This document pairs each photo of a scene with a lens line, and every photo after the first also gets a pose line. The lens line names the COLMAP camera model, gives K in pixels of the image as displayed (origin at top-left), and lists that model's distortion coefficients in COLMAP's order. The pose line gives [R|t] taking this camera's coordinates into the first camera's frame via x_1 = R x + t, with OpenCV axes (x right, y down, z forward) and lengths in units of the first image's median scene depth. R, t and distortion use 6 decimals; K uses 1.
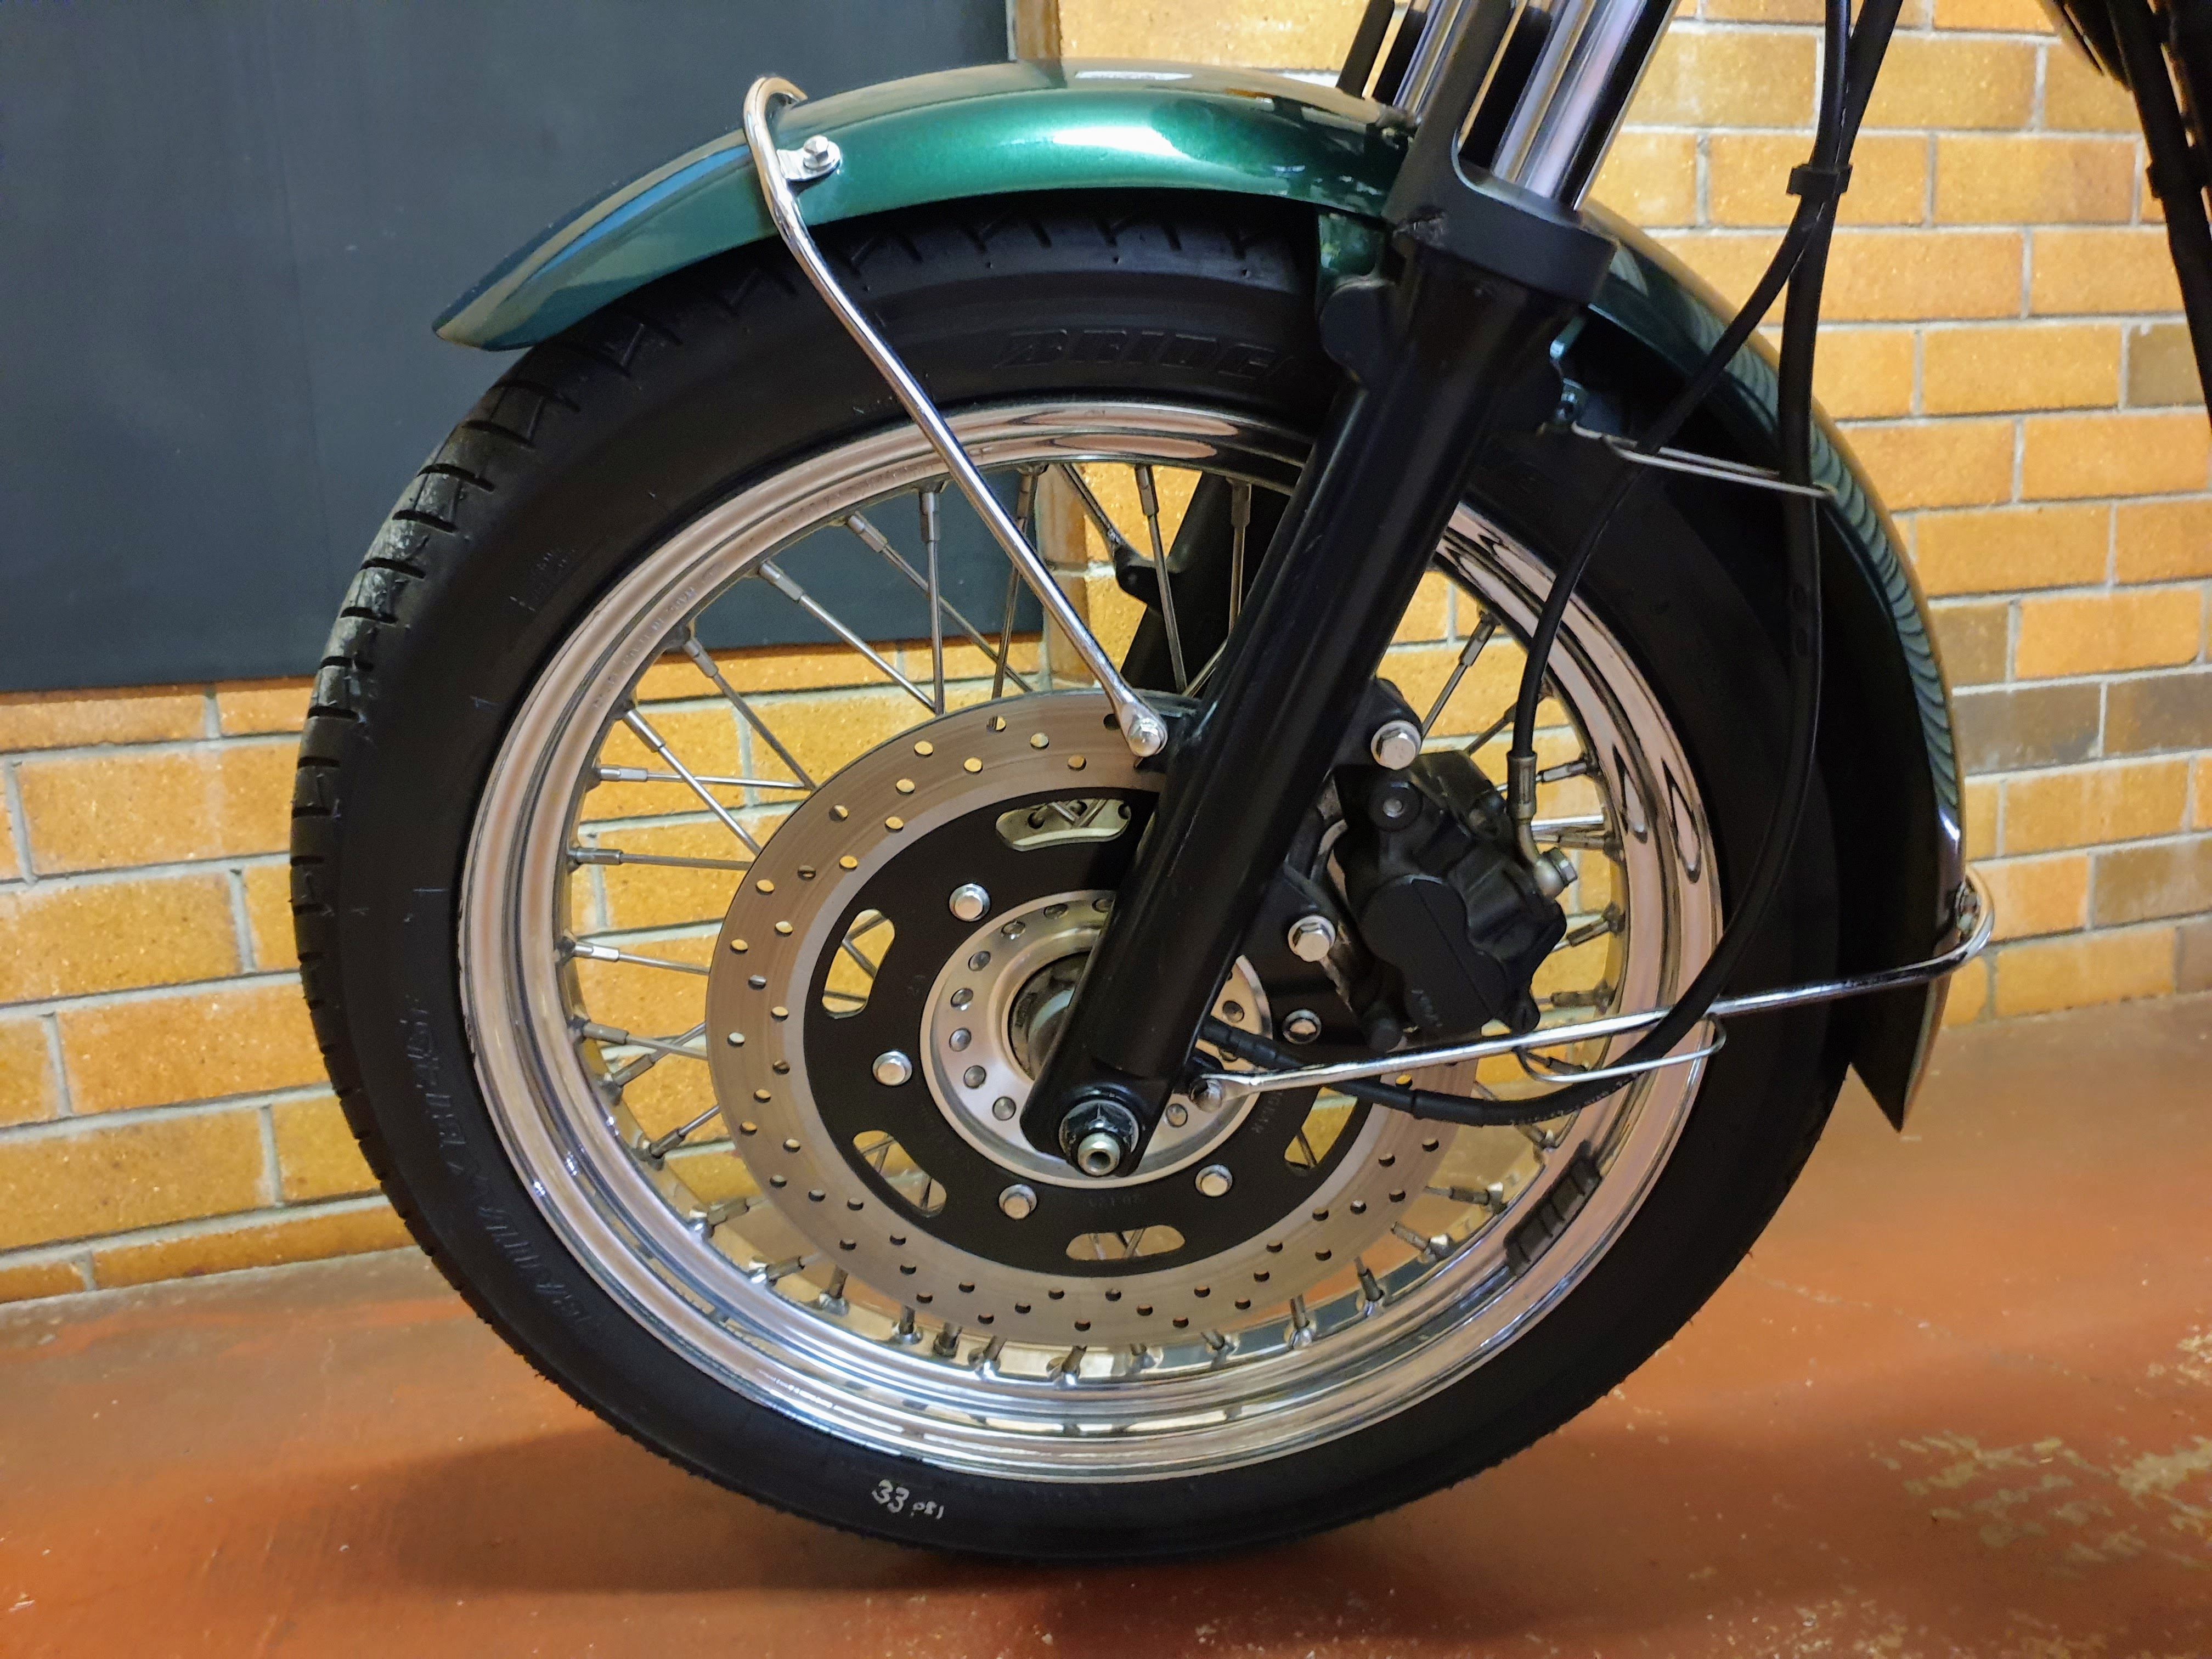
lens RADIAL K [[1687.1, 0, 1134.1], [0, 1687.1, 840.0], [0, 0, 1]] dist [0.034898, -0.049629]
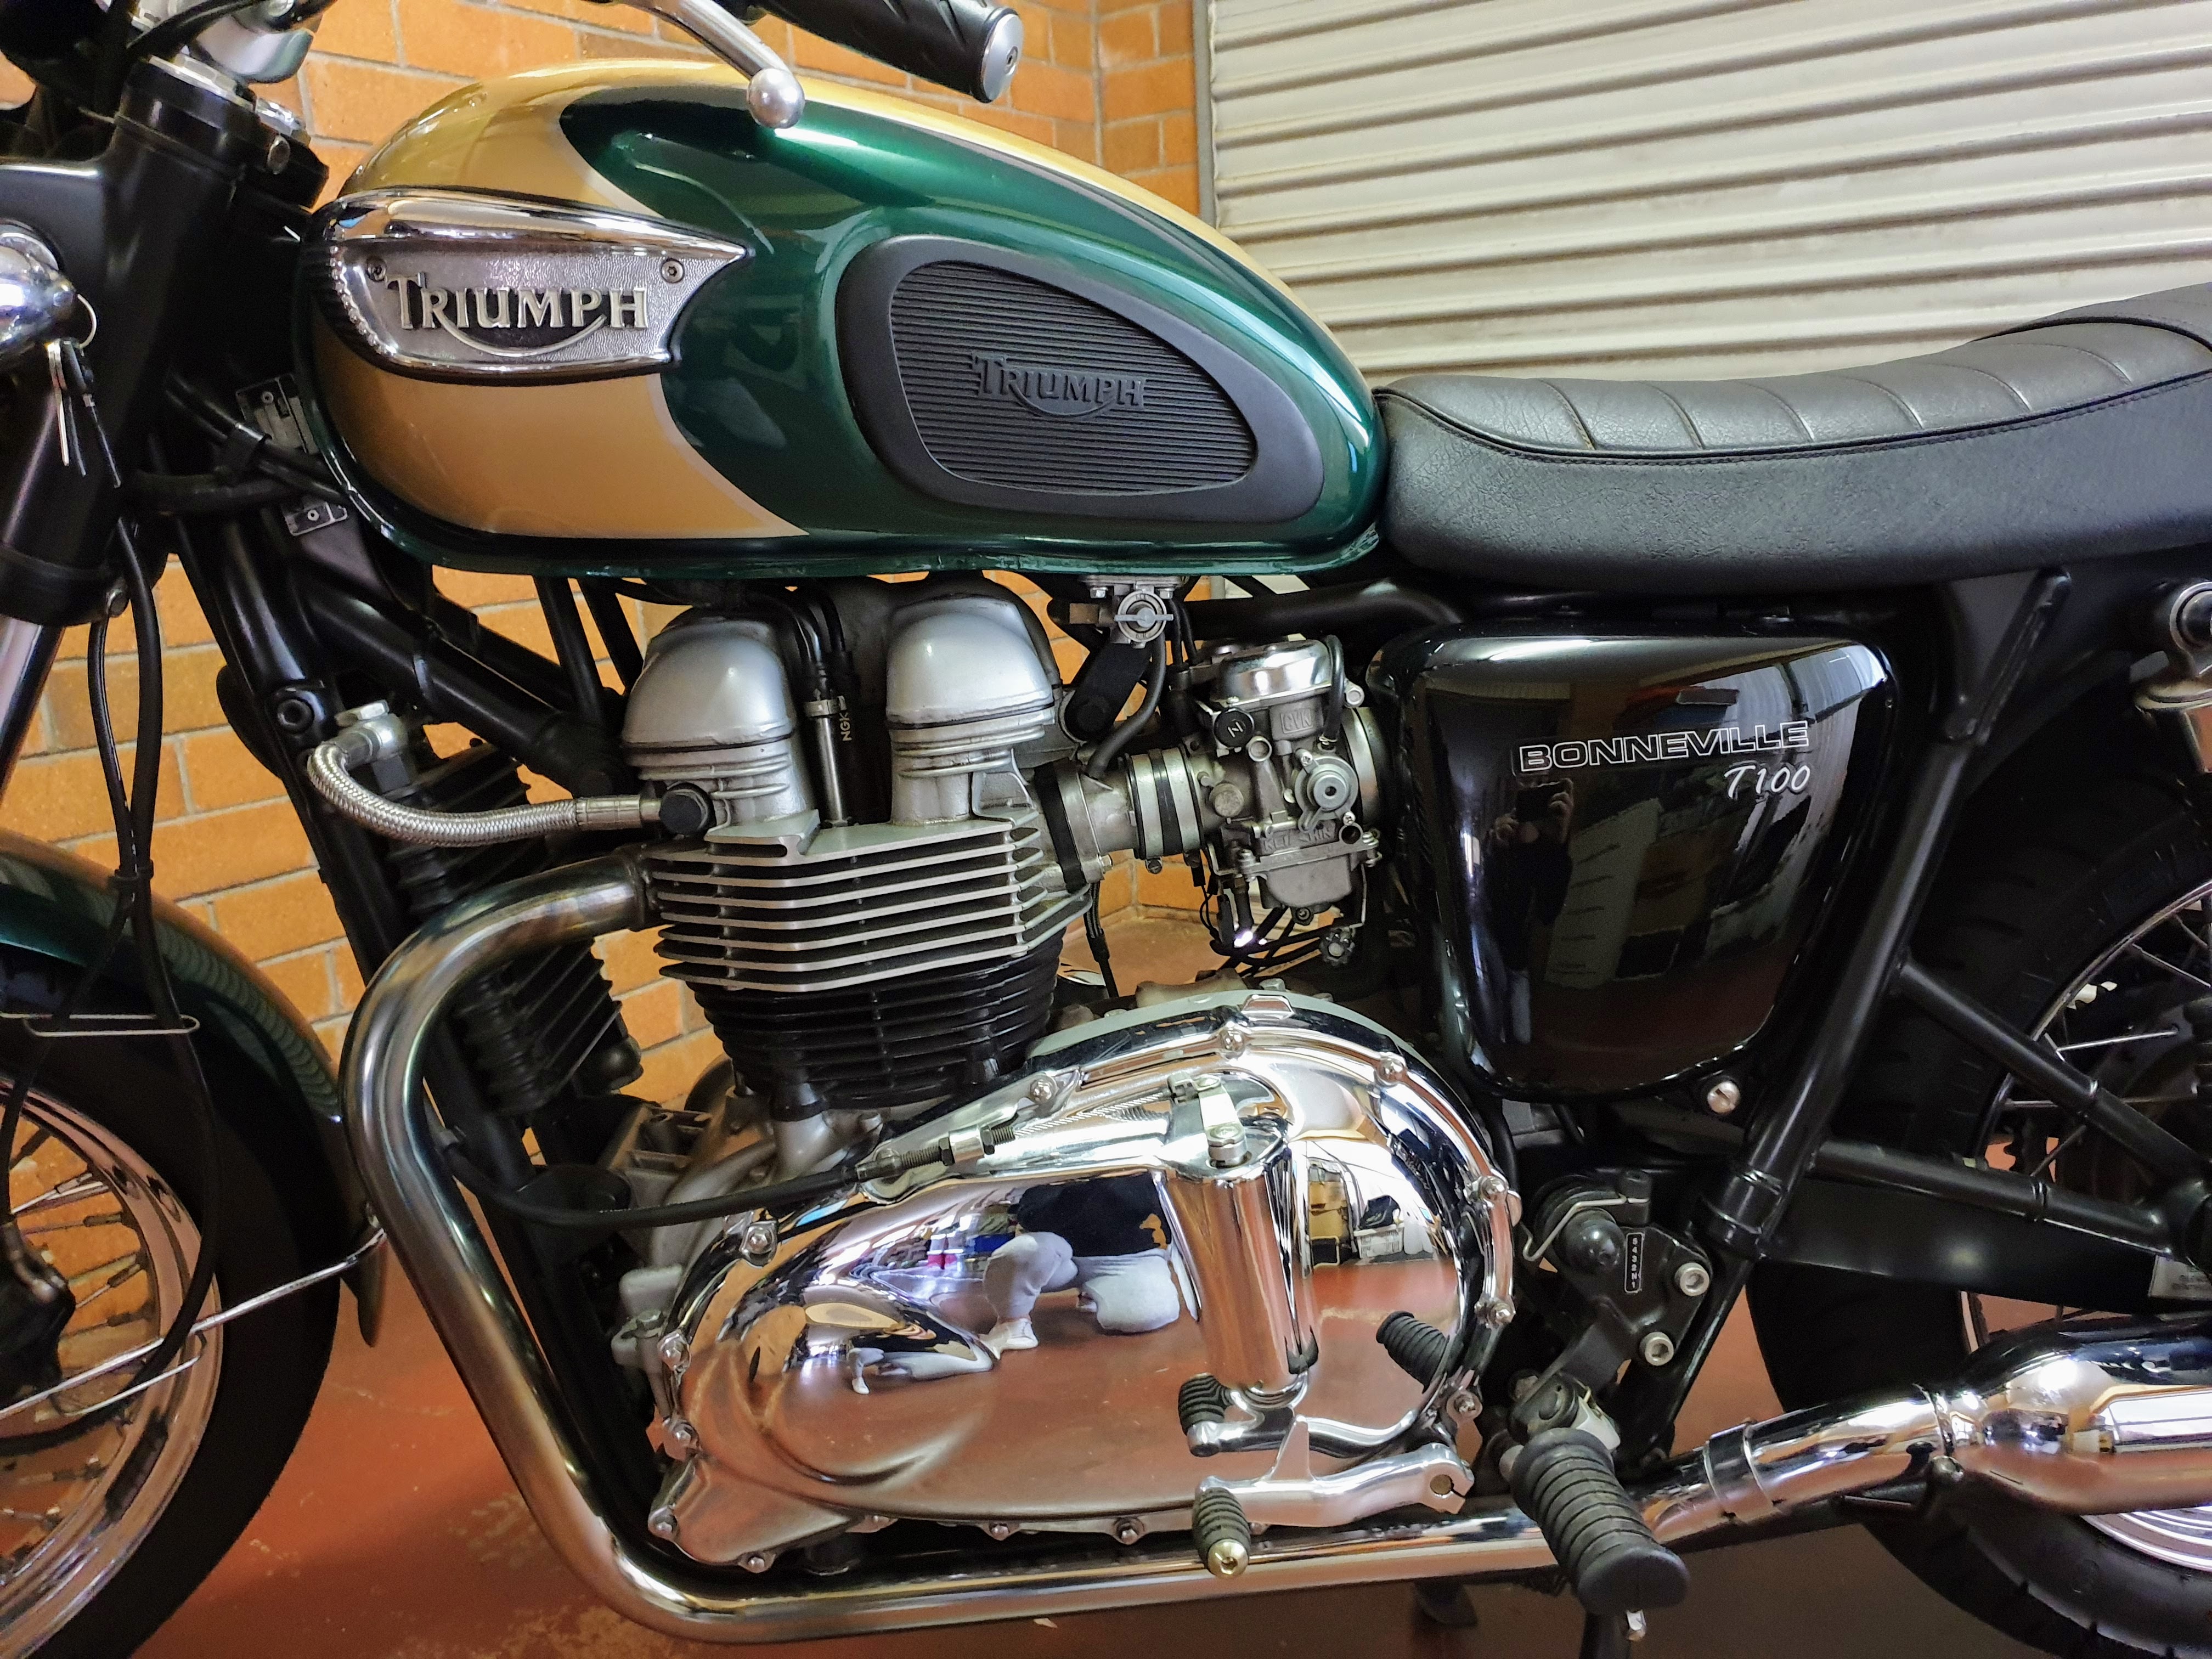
lens RADIAL K [[1687.1, 0, 1134.1], [0, 1687.1, 840.0], [0, 0, 1]] dist [0.034898, -0.049629]
pose [[0.784773, -0.127386, 0.606551, 0.120902], [0.129319, 0.990765, 0.040761, -0.258100], [-0.606142, 0.046451, 0.793999, -0.670211]]
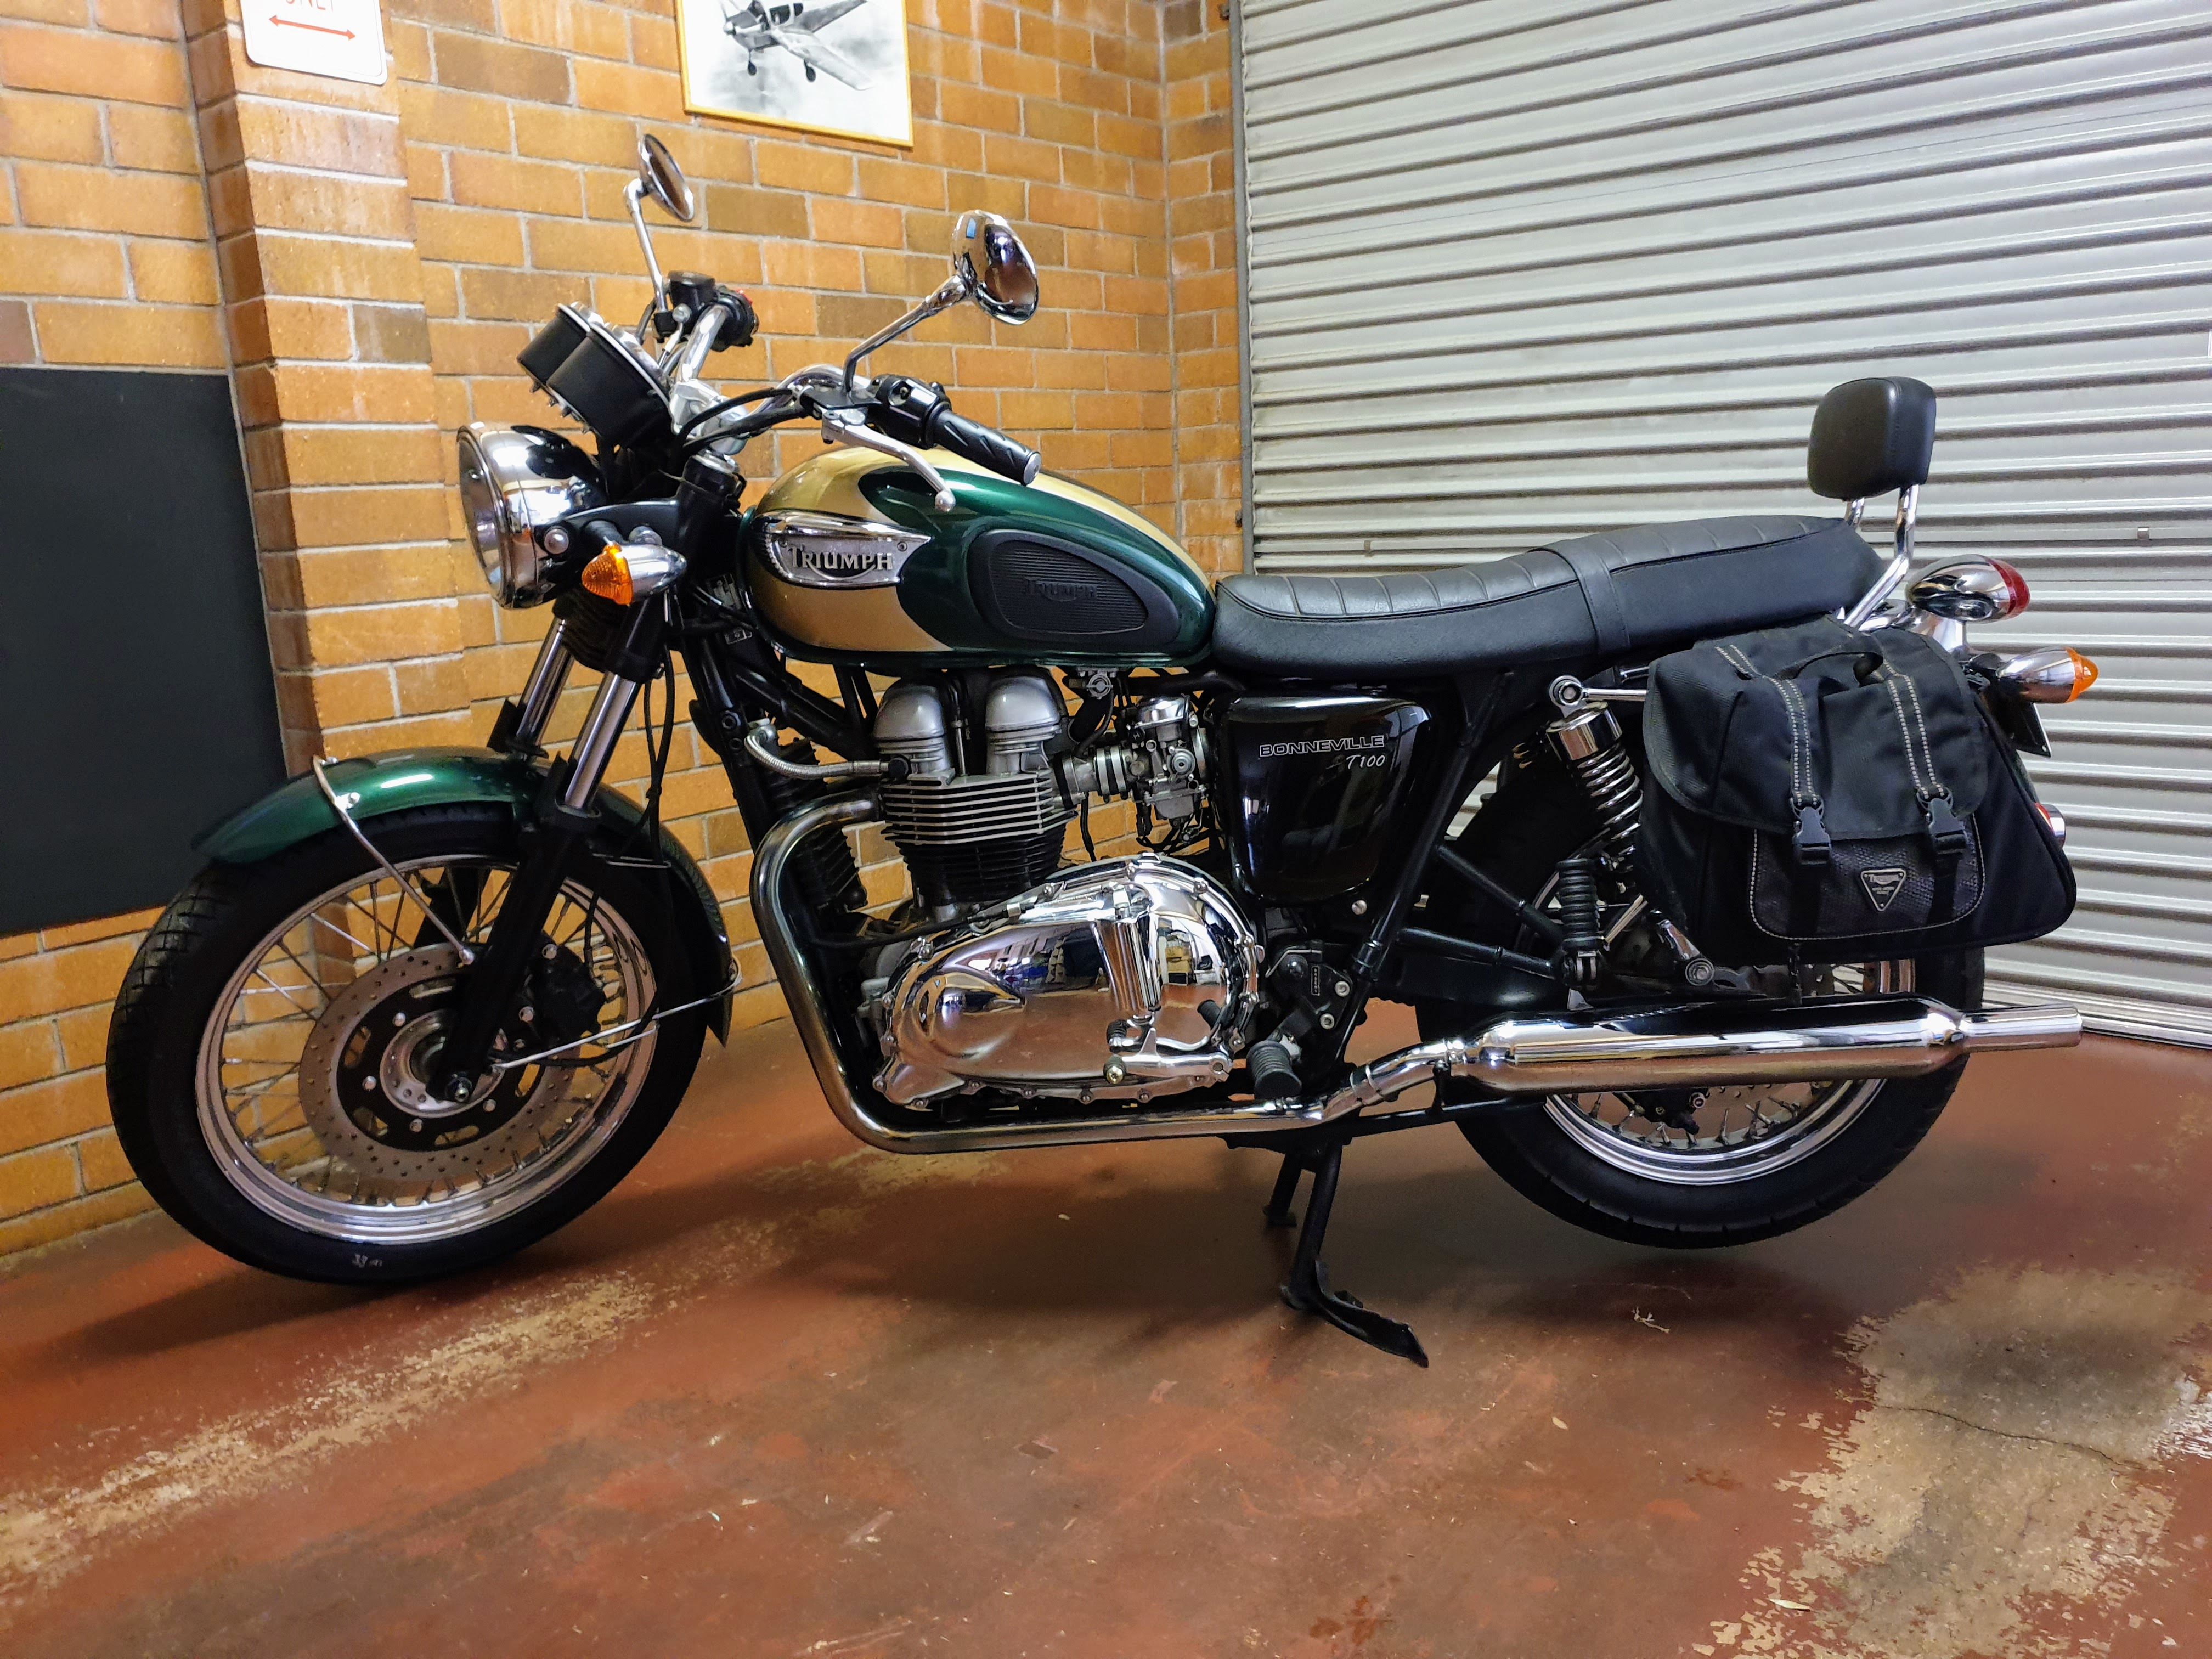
lens RADIAL K [[1687.1, 0, 1134.1], [0, 1687.1, 840.0], [0, 0, 1]] dist [0.034898, -0.049629]
pose [[0.833767, -0.096423, 0.543631, -0.545361], [0.110546, 0.993848, 0.006733, -0.137130], [-0.540936, 0.054483, 0.839297, -1.960206]]
